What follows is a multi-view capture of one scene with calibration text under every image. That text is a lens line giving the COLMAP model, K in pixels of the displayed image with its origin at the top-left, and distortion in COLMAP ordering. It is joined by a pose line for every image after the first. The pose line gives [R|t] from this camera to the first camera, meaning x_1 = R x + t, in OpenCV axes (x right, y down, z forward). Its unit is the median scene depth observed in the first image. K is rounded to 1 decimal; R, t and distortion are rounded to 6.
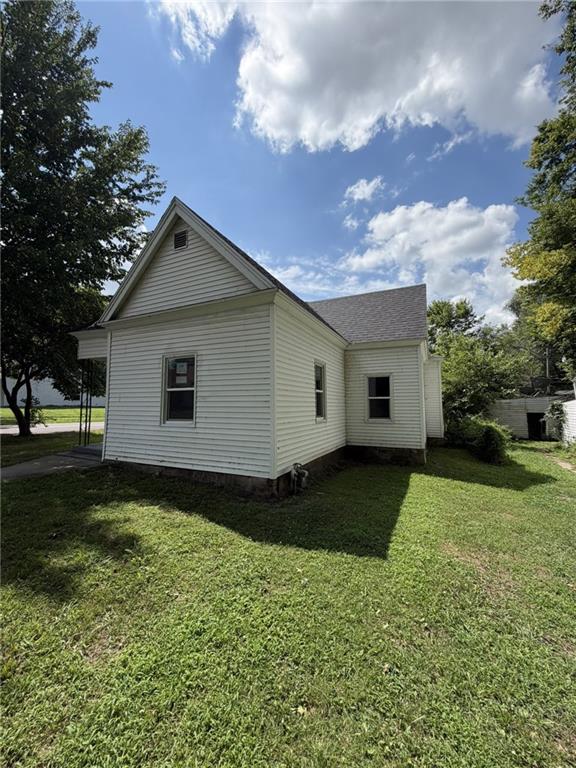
lens RADIAL K [[305.9, 0, 287.5], [0, 305.9, 384.7], [0, 0, 1]] dist [-0.000680, 0.000137]
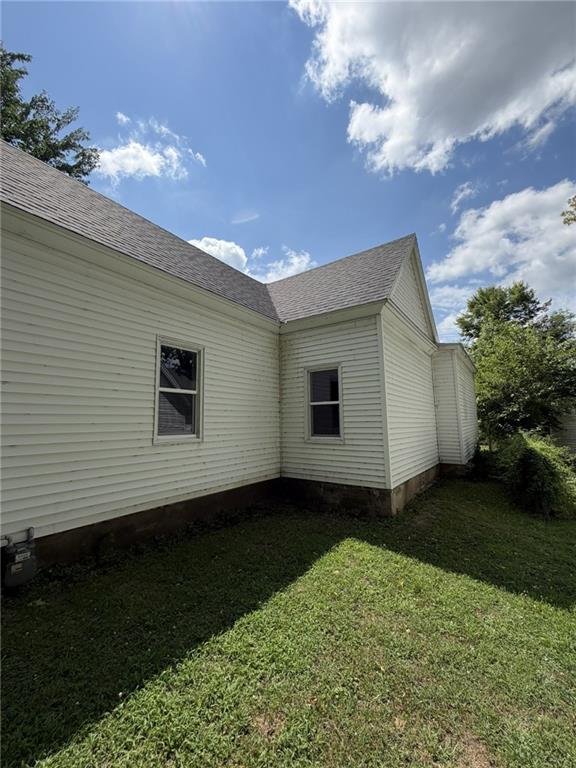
lens RADIAL K [[305.9, 0, 286.3], [0, 305.9, 384.0], [0, 0, 1]] dist [-0.000680, 0.000137]
pose [[0.982670, -0.031340, -0.182698, 0.326771], [0.021497, 0.998221, -0.055613, 0.035559], [0.184116, 0.050722, 0.981595, 0.347811]]
